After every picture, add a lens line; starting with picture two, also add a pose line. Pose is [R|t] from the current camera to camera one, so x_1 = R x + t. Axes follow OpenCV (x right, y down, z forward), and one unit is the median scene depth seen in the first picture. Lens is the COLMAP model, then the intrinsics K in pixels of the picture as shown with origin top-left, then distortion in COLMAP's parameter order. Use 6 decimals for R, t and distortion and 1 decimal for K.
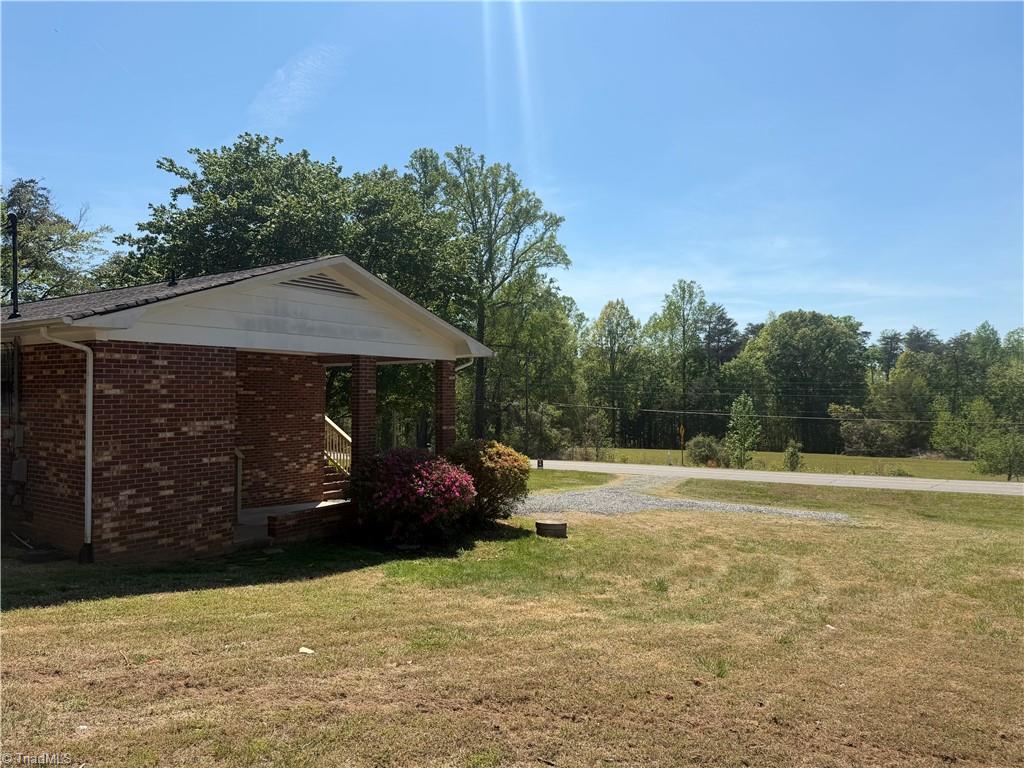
lens RADIAL K [[721.5, 0, 512.8], [0, 721.5, 384.3], [0, 0, 1]] dist [0.041383, -0.034199]
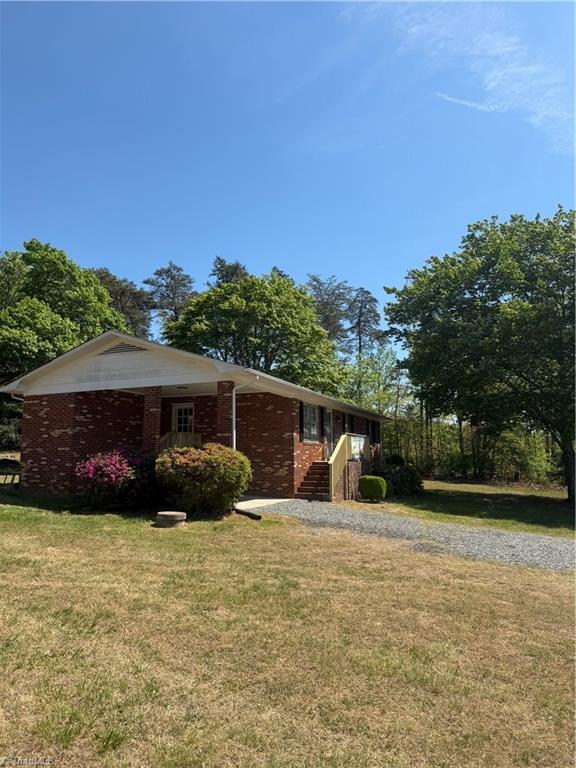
lens RADIAL K [[541.1, 0, 288.3], [0, 541.1, 384.6], [0, 0, 1]] dist [0.041383, -0.034199]
pose [[0.219837, -0.133985, -0.966292, 0.801451], [0.022686, 0.990958, -0.132244, 0.093882], [0.975273, 0.007151, 0.220888, 0.846682]]
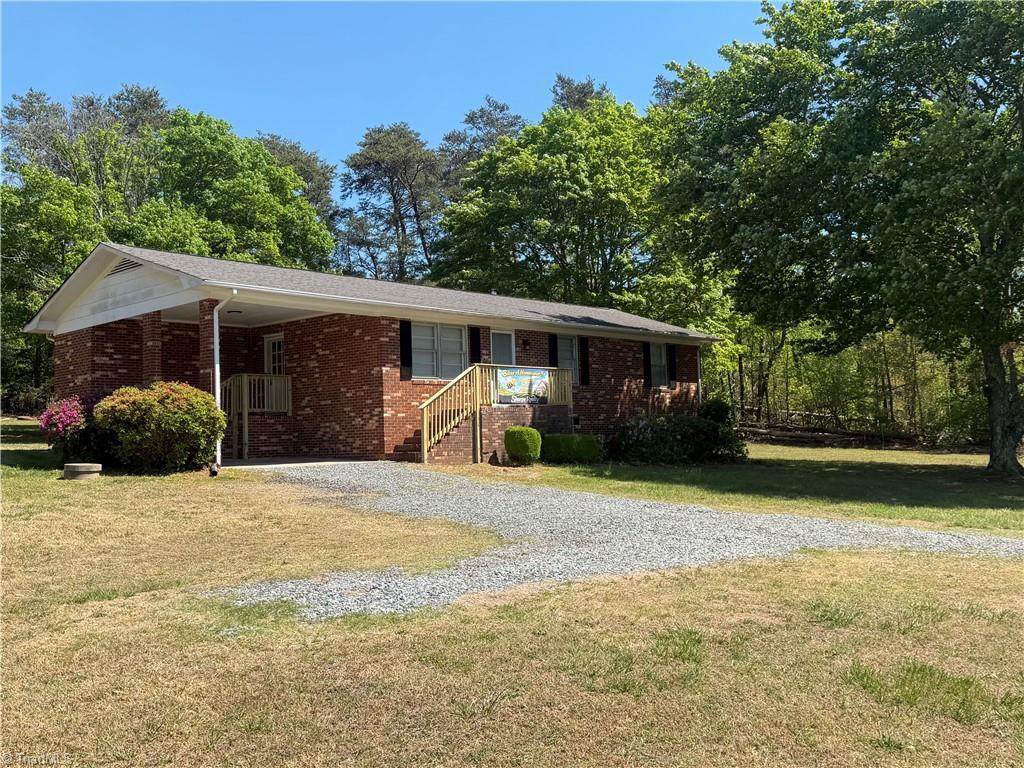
lens RADIAL K [[1014.3, 0, 509.9], [0, 1014.3, 388.2], [0, 0, 1]] dist [0.098983, 0.000000]
pose [[-0.164506, -0.053523, -0.984923, 1.099591], [0.044374, 0.997114, -0.061597, 0.171889], [0.985377, -0.053838, -0.161656, 1.515150]]
